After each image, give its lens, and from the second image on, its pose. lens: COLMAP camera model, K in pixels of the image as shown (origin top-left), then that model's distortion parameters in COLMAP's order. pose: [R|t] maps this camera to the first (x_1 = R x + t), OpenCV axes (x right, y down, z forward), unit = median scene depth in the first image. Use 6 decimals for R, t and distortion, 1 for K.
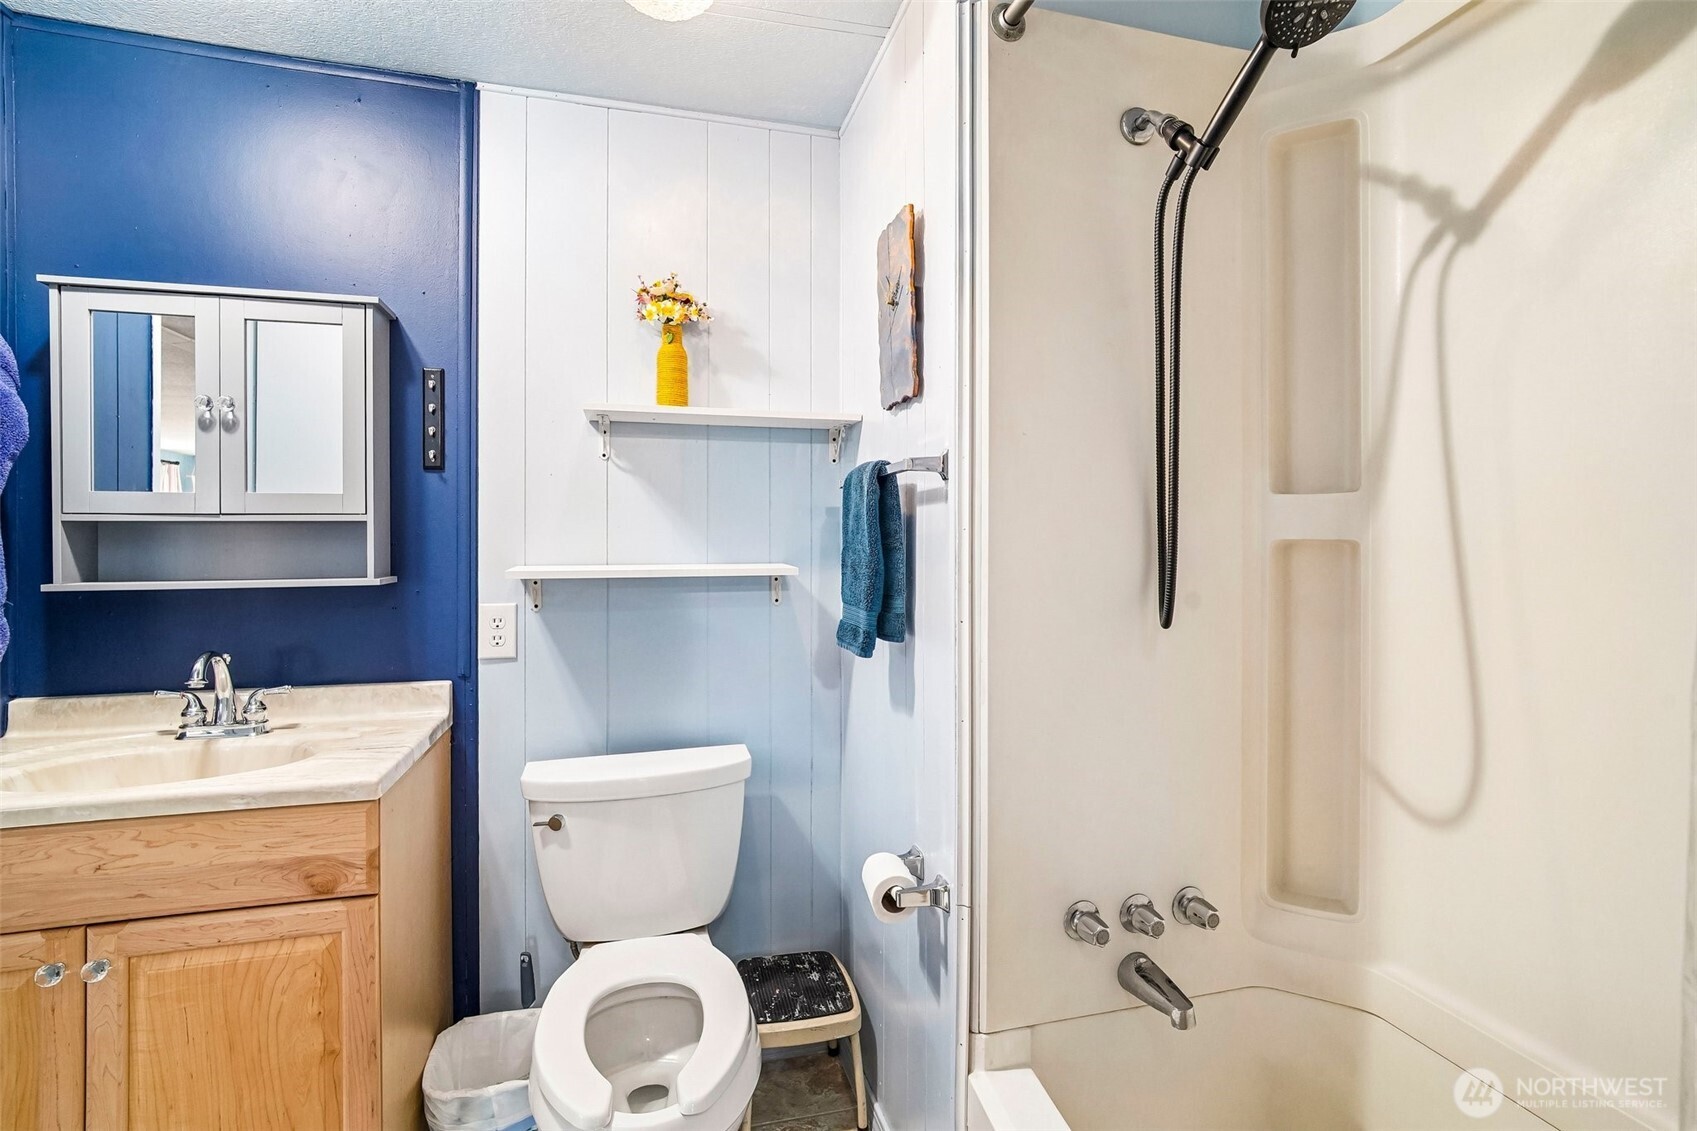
lens RADIAL K [[819.5, 0, 856.6], [0, 819.5, 524.9], [0, 0, 1]] dist [-0.010774, 0.004451]
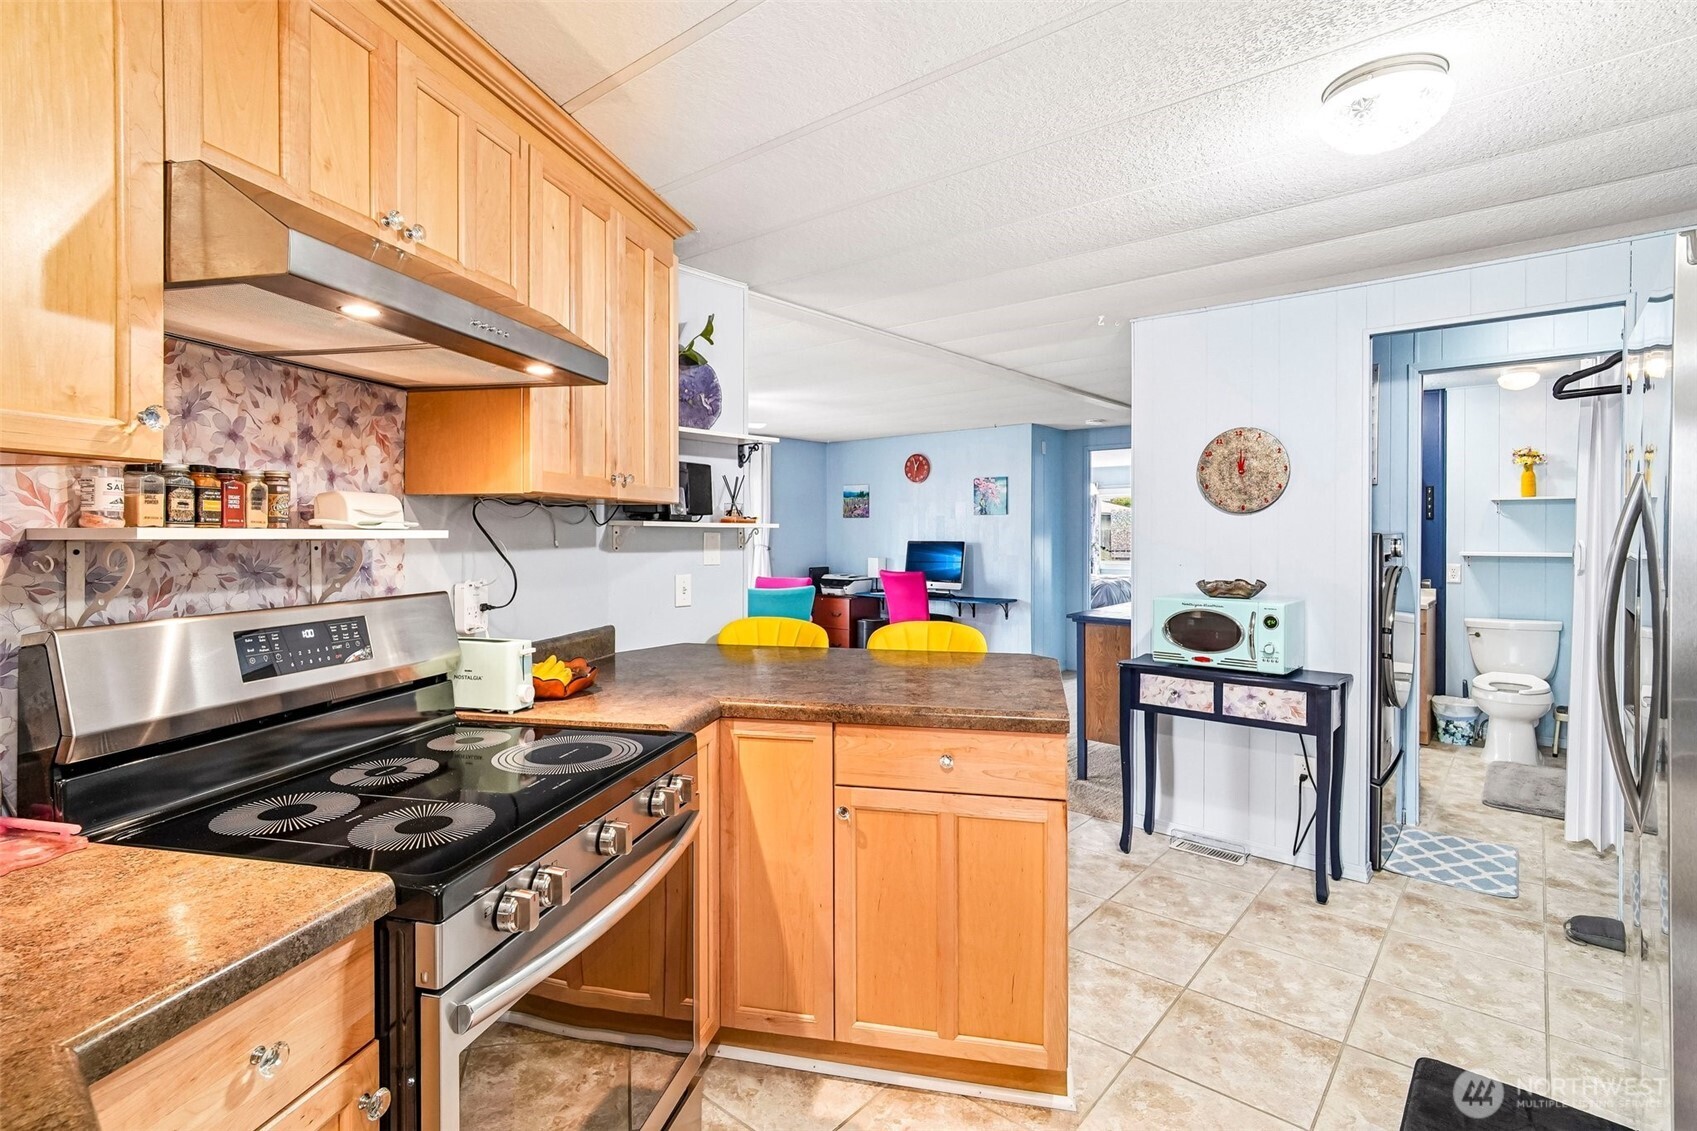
lens RADIAL K [[819.5, 0, 840.0], [0, 819.5, 533.8], [0, 0, 1]] dist [-0.010774, 0.004451]
pose [[0.552267, 0.005828, -0.833647, 0.889771], [0.019983, 0.999596, 0.020226, -0.130466], [0.833428, -0.027829, 0.551927, -2.774694]]
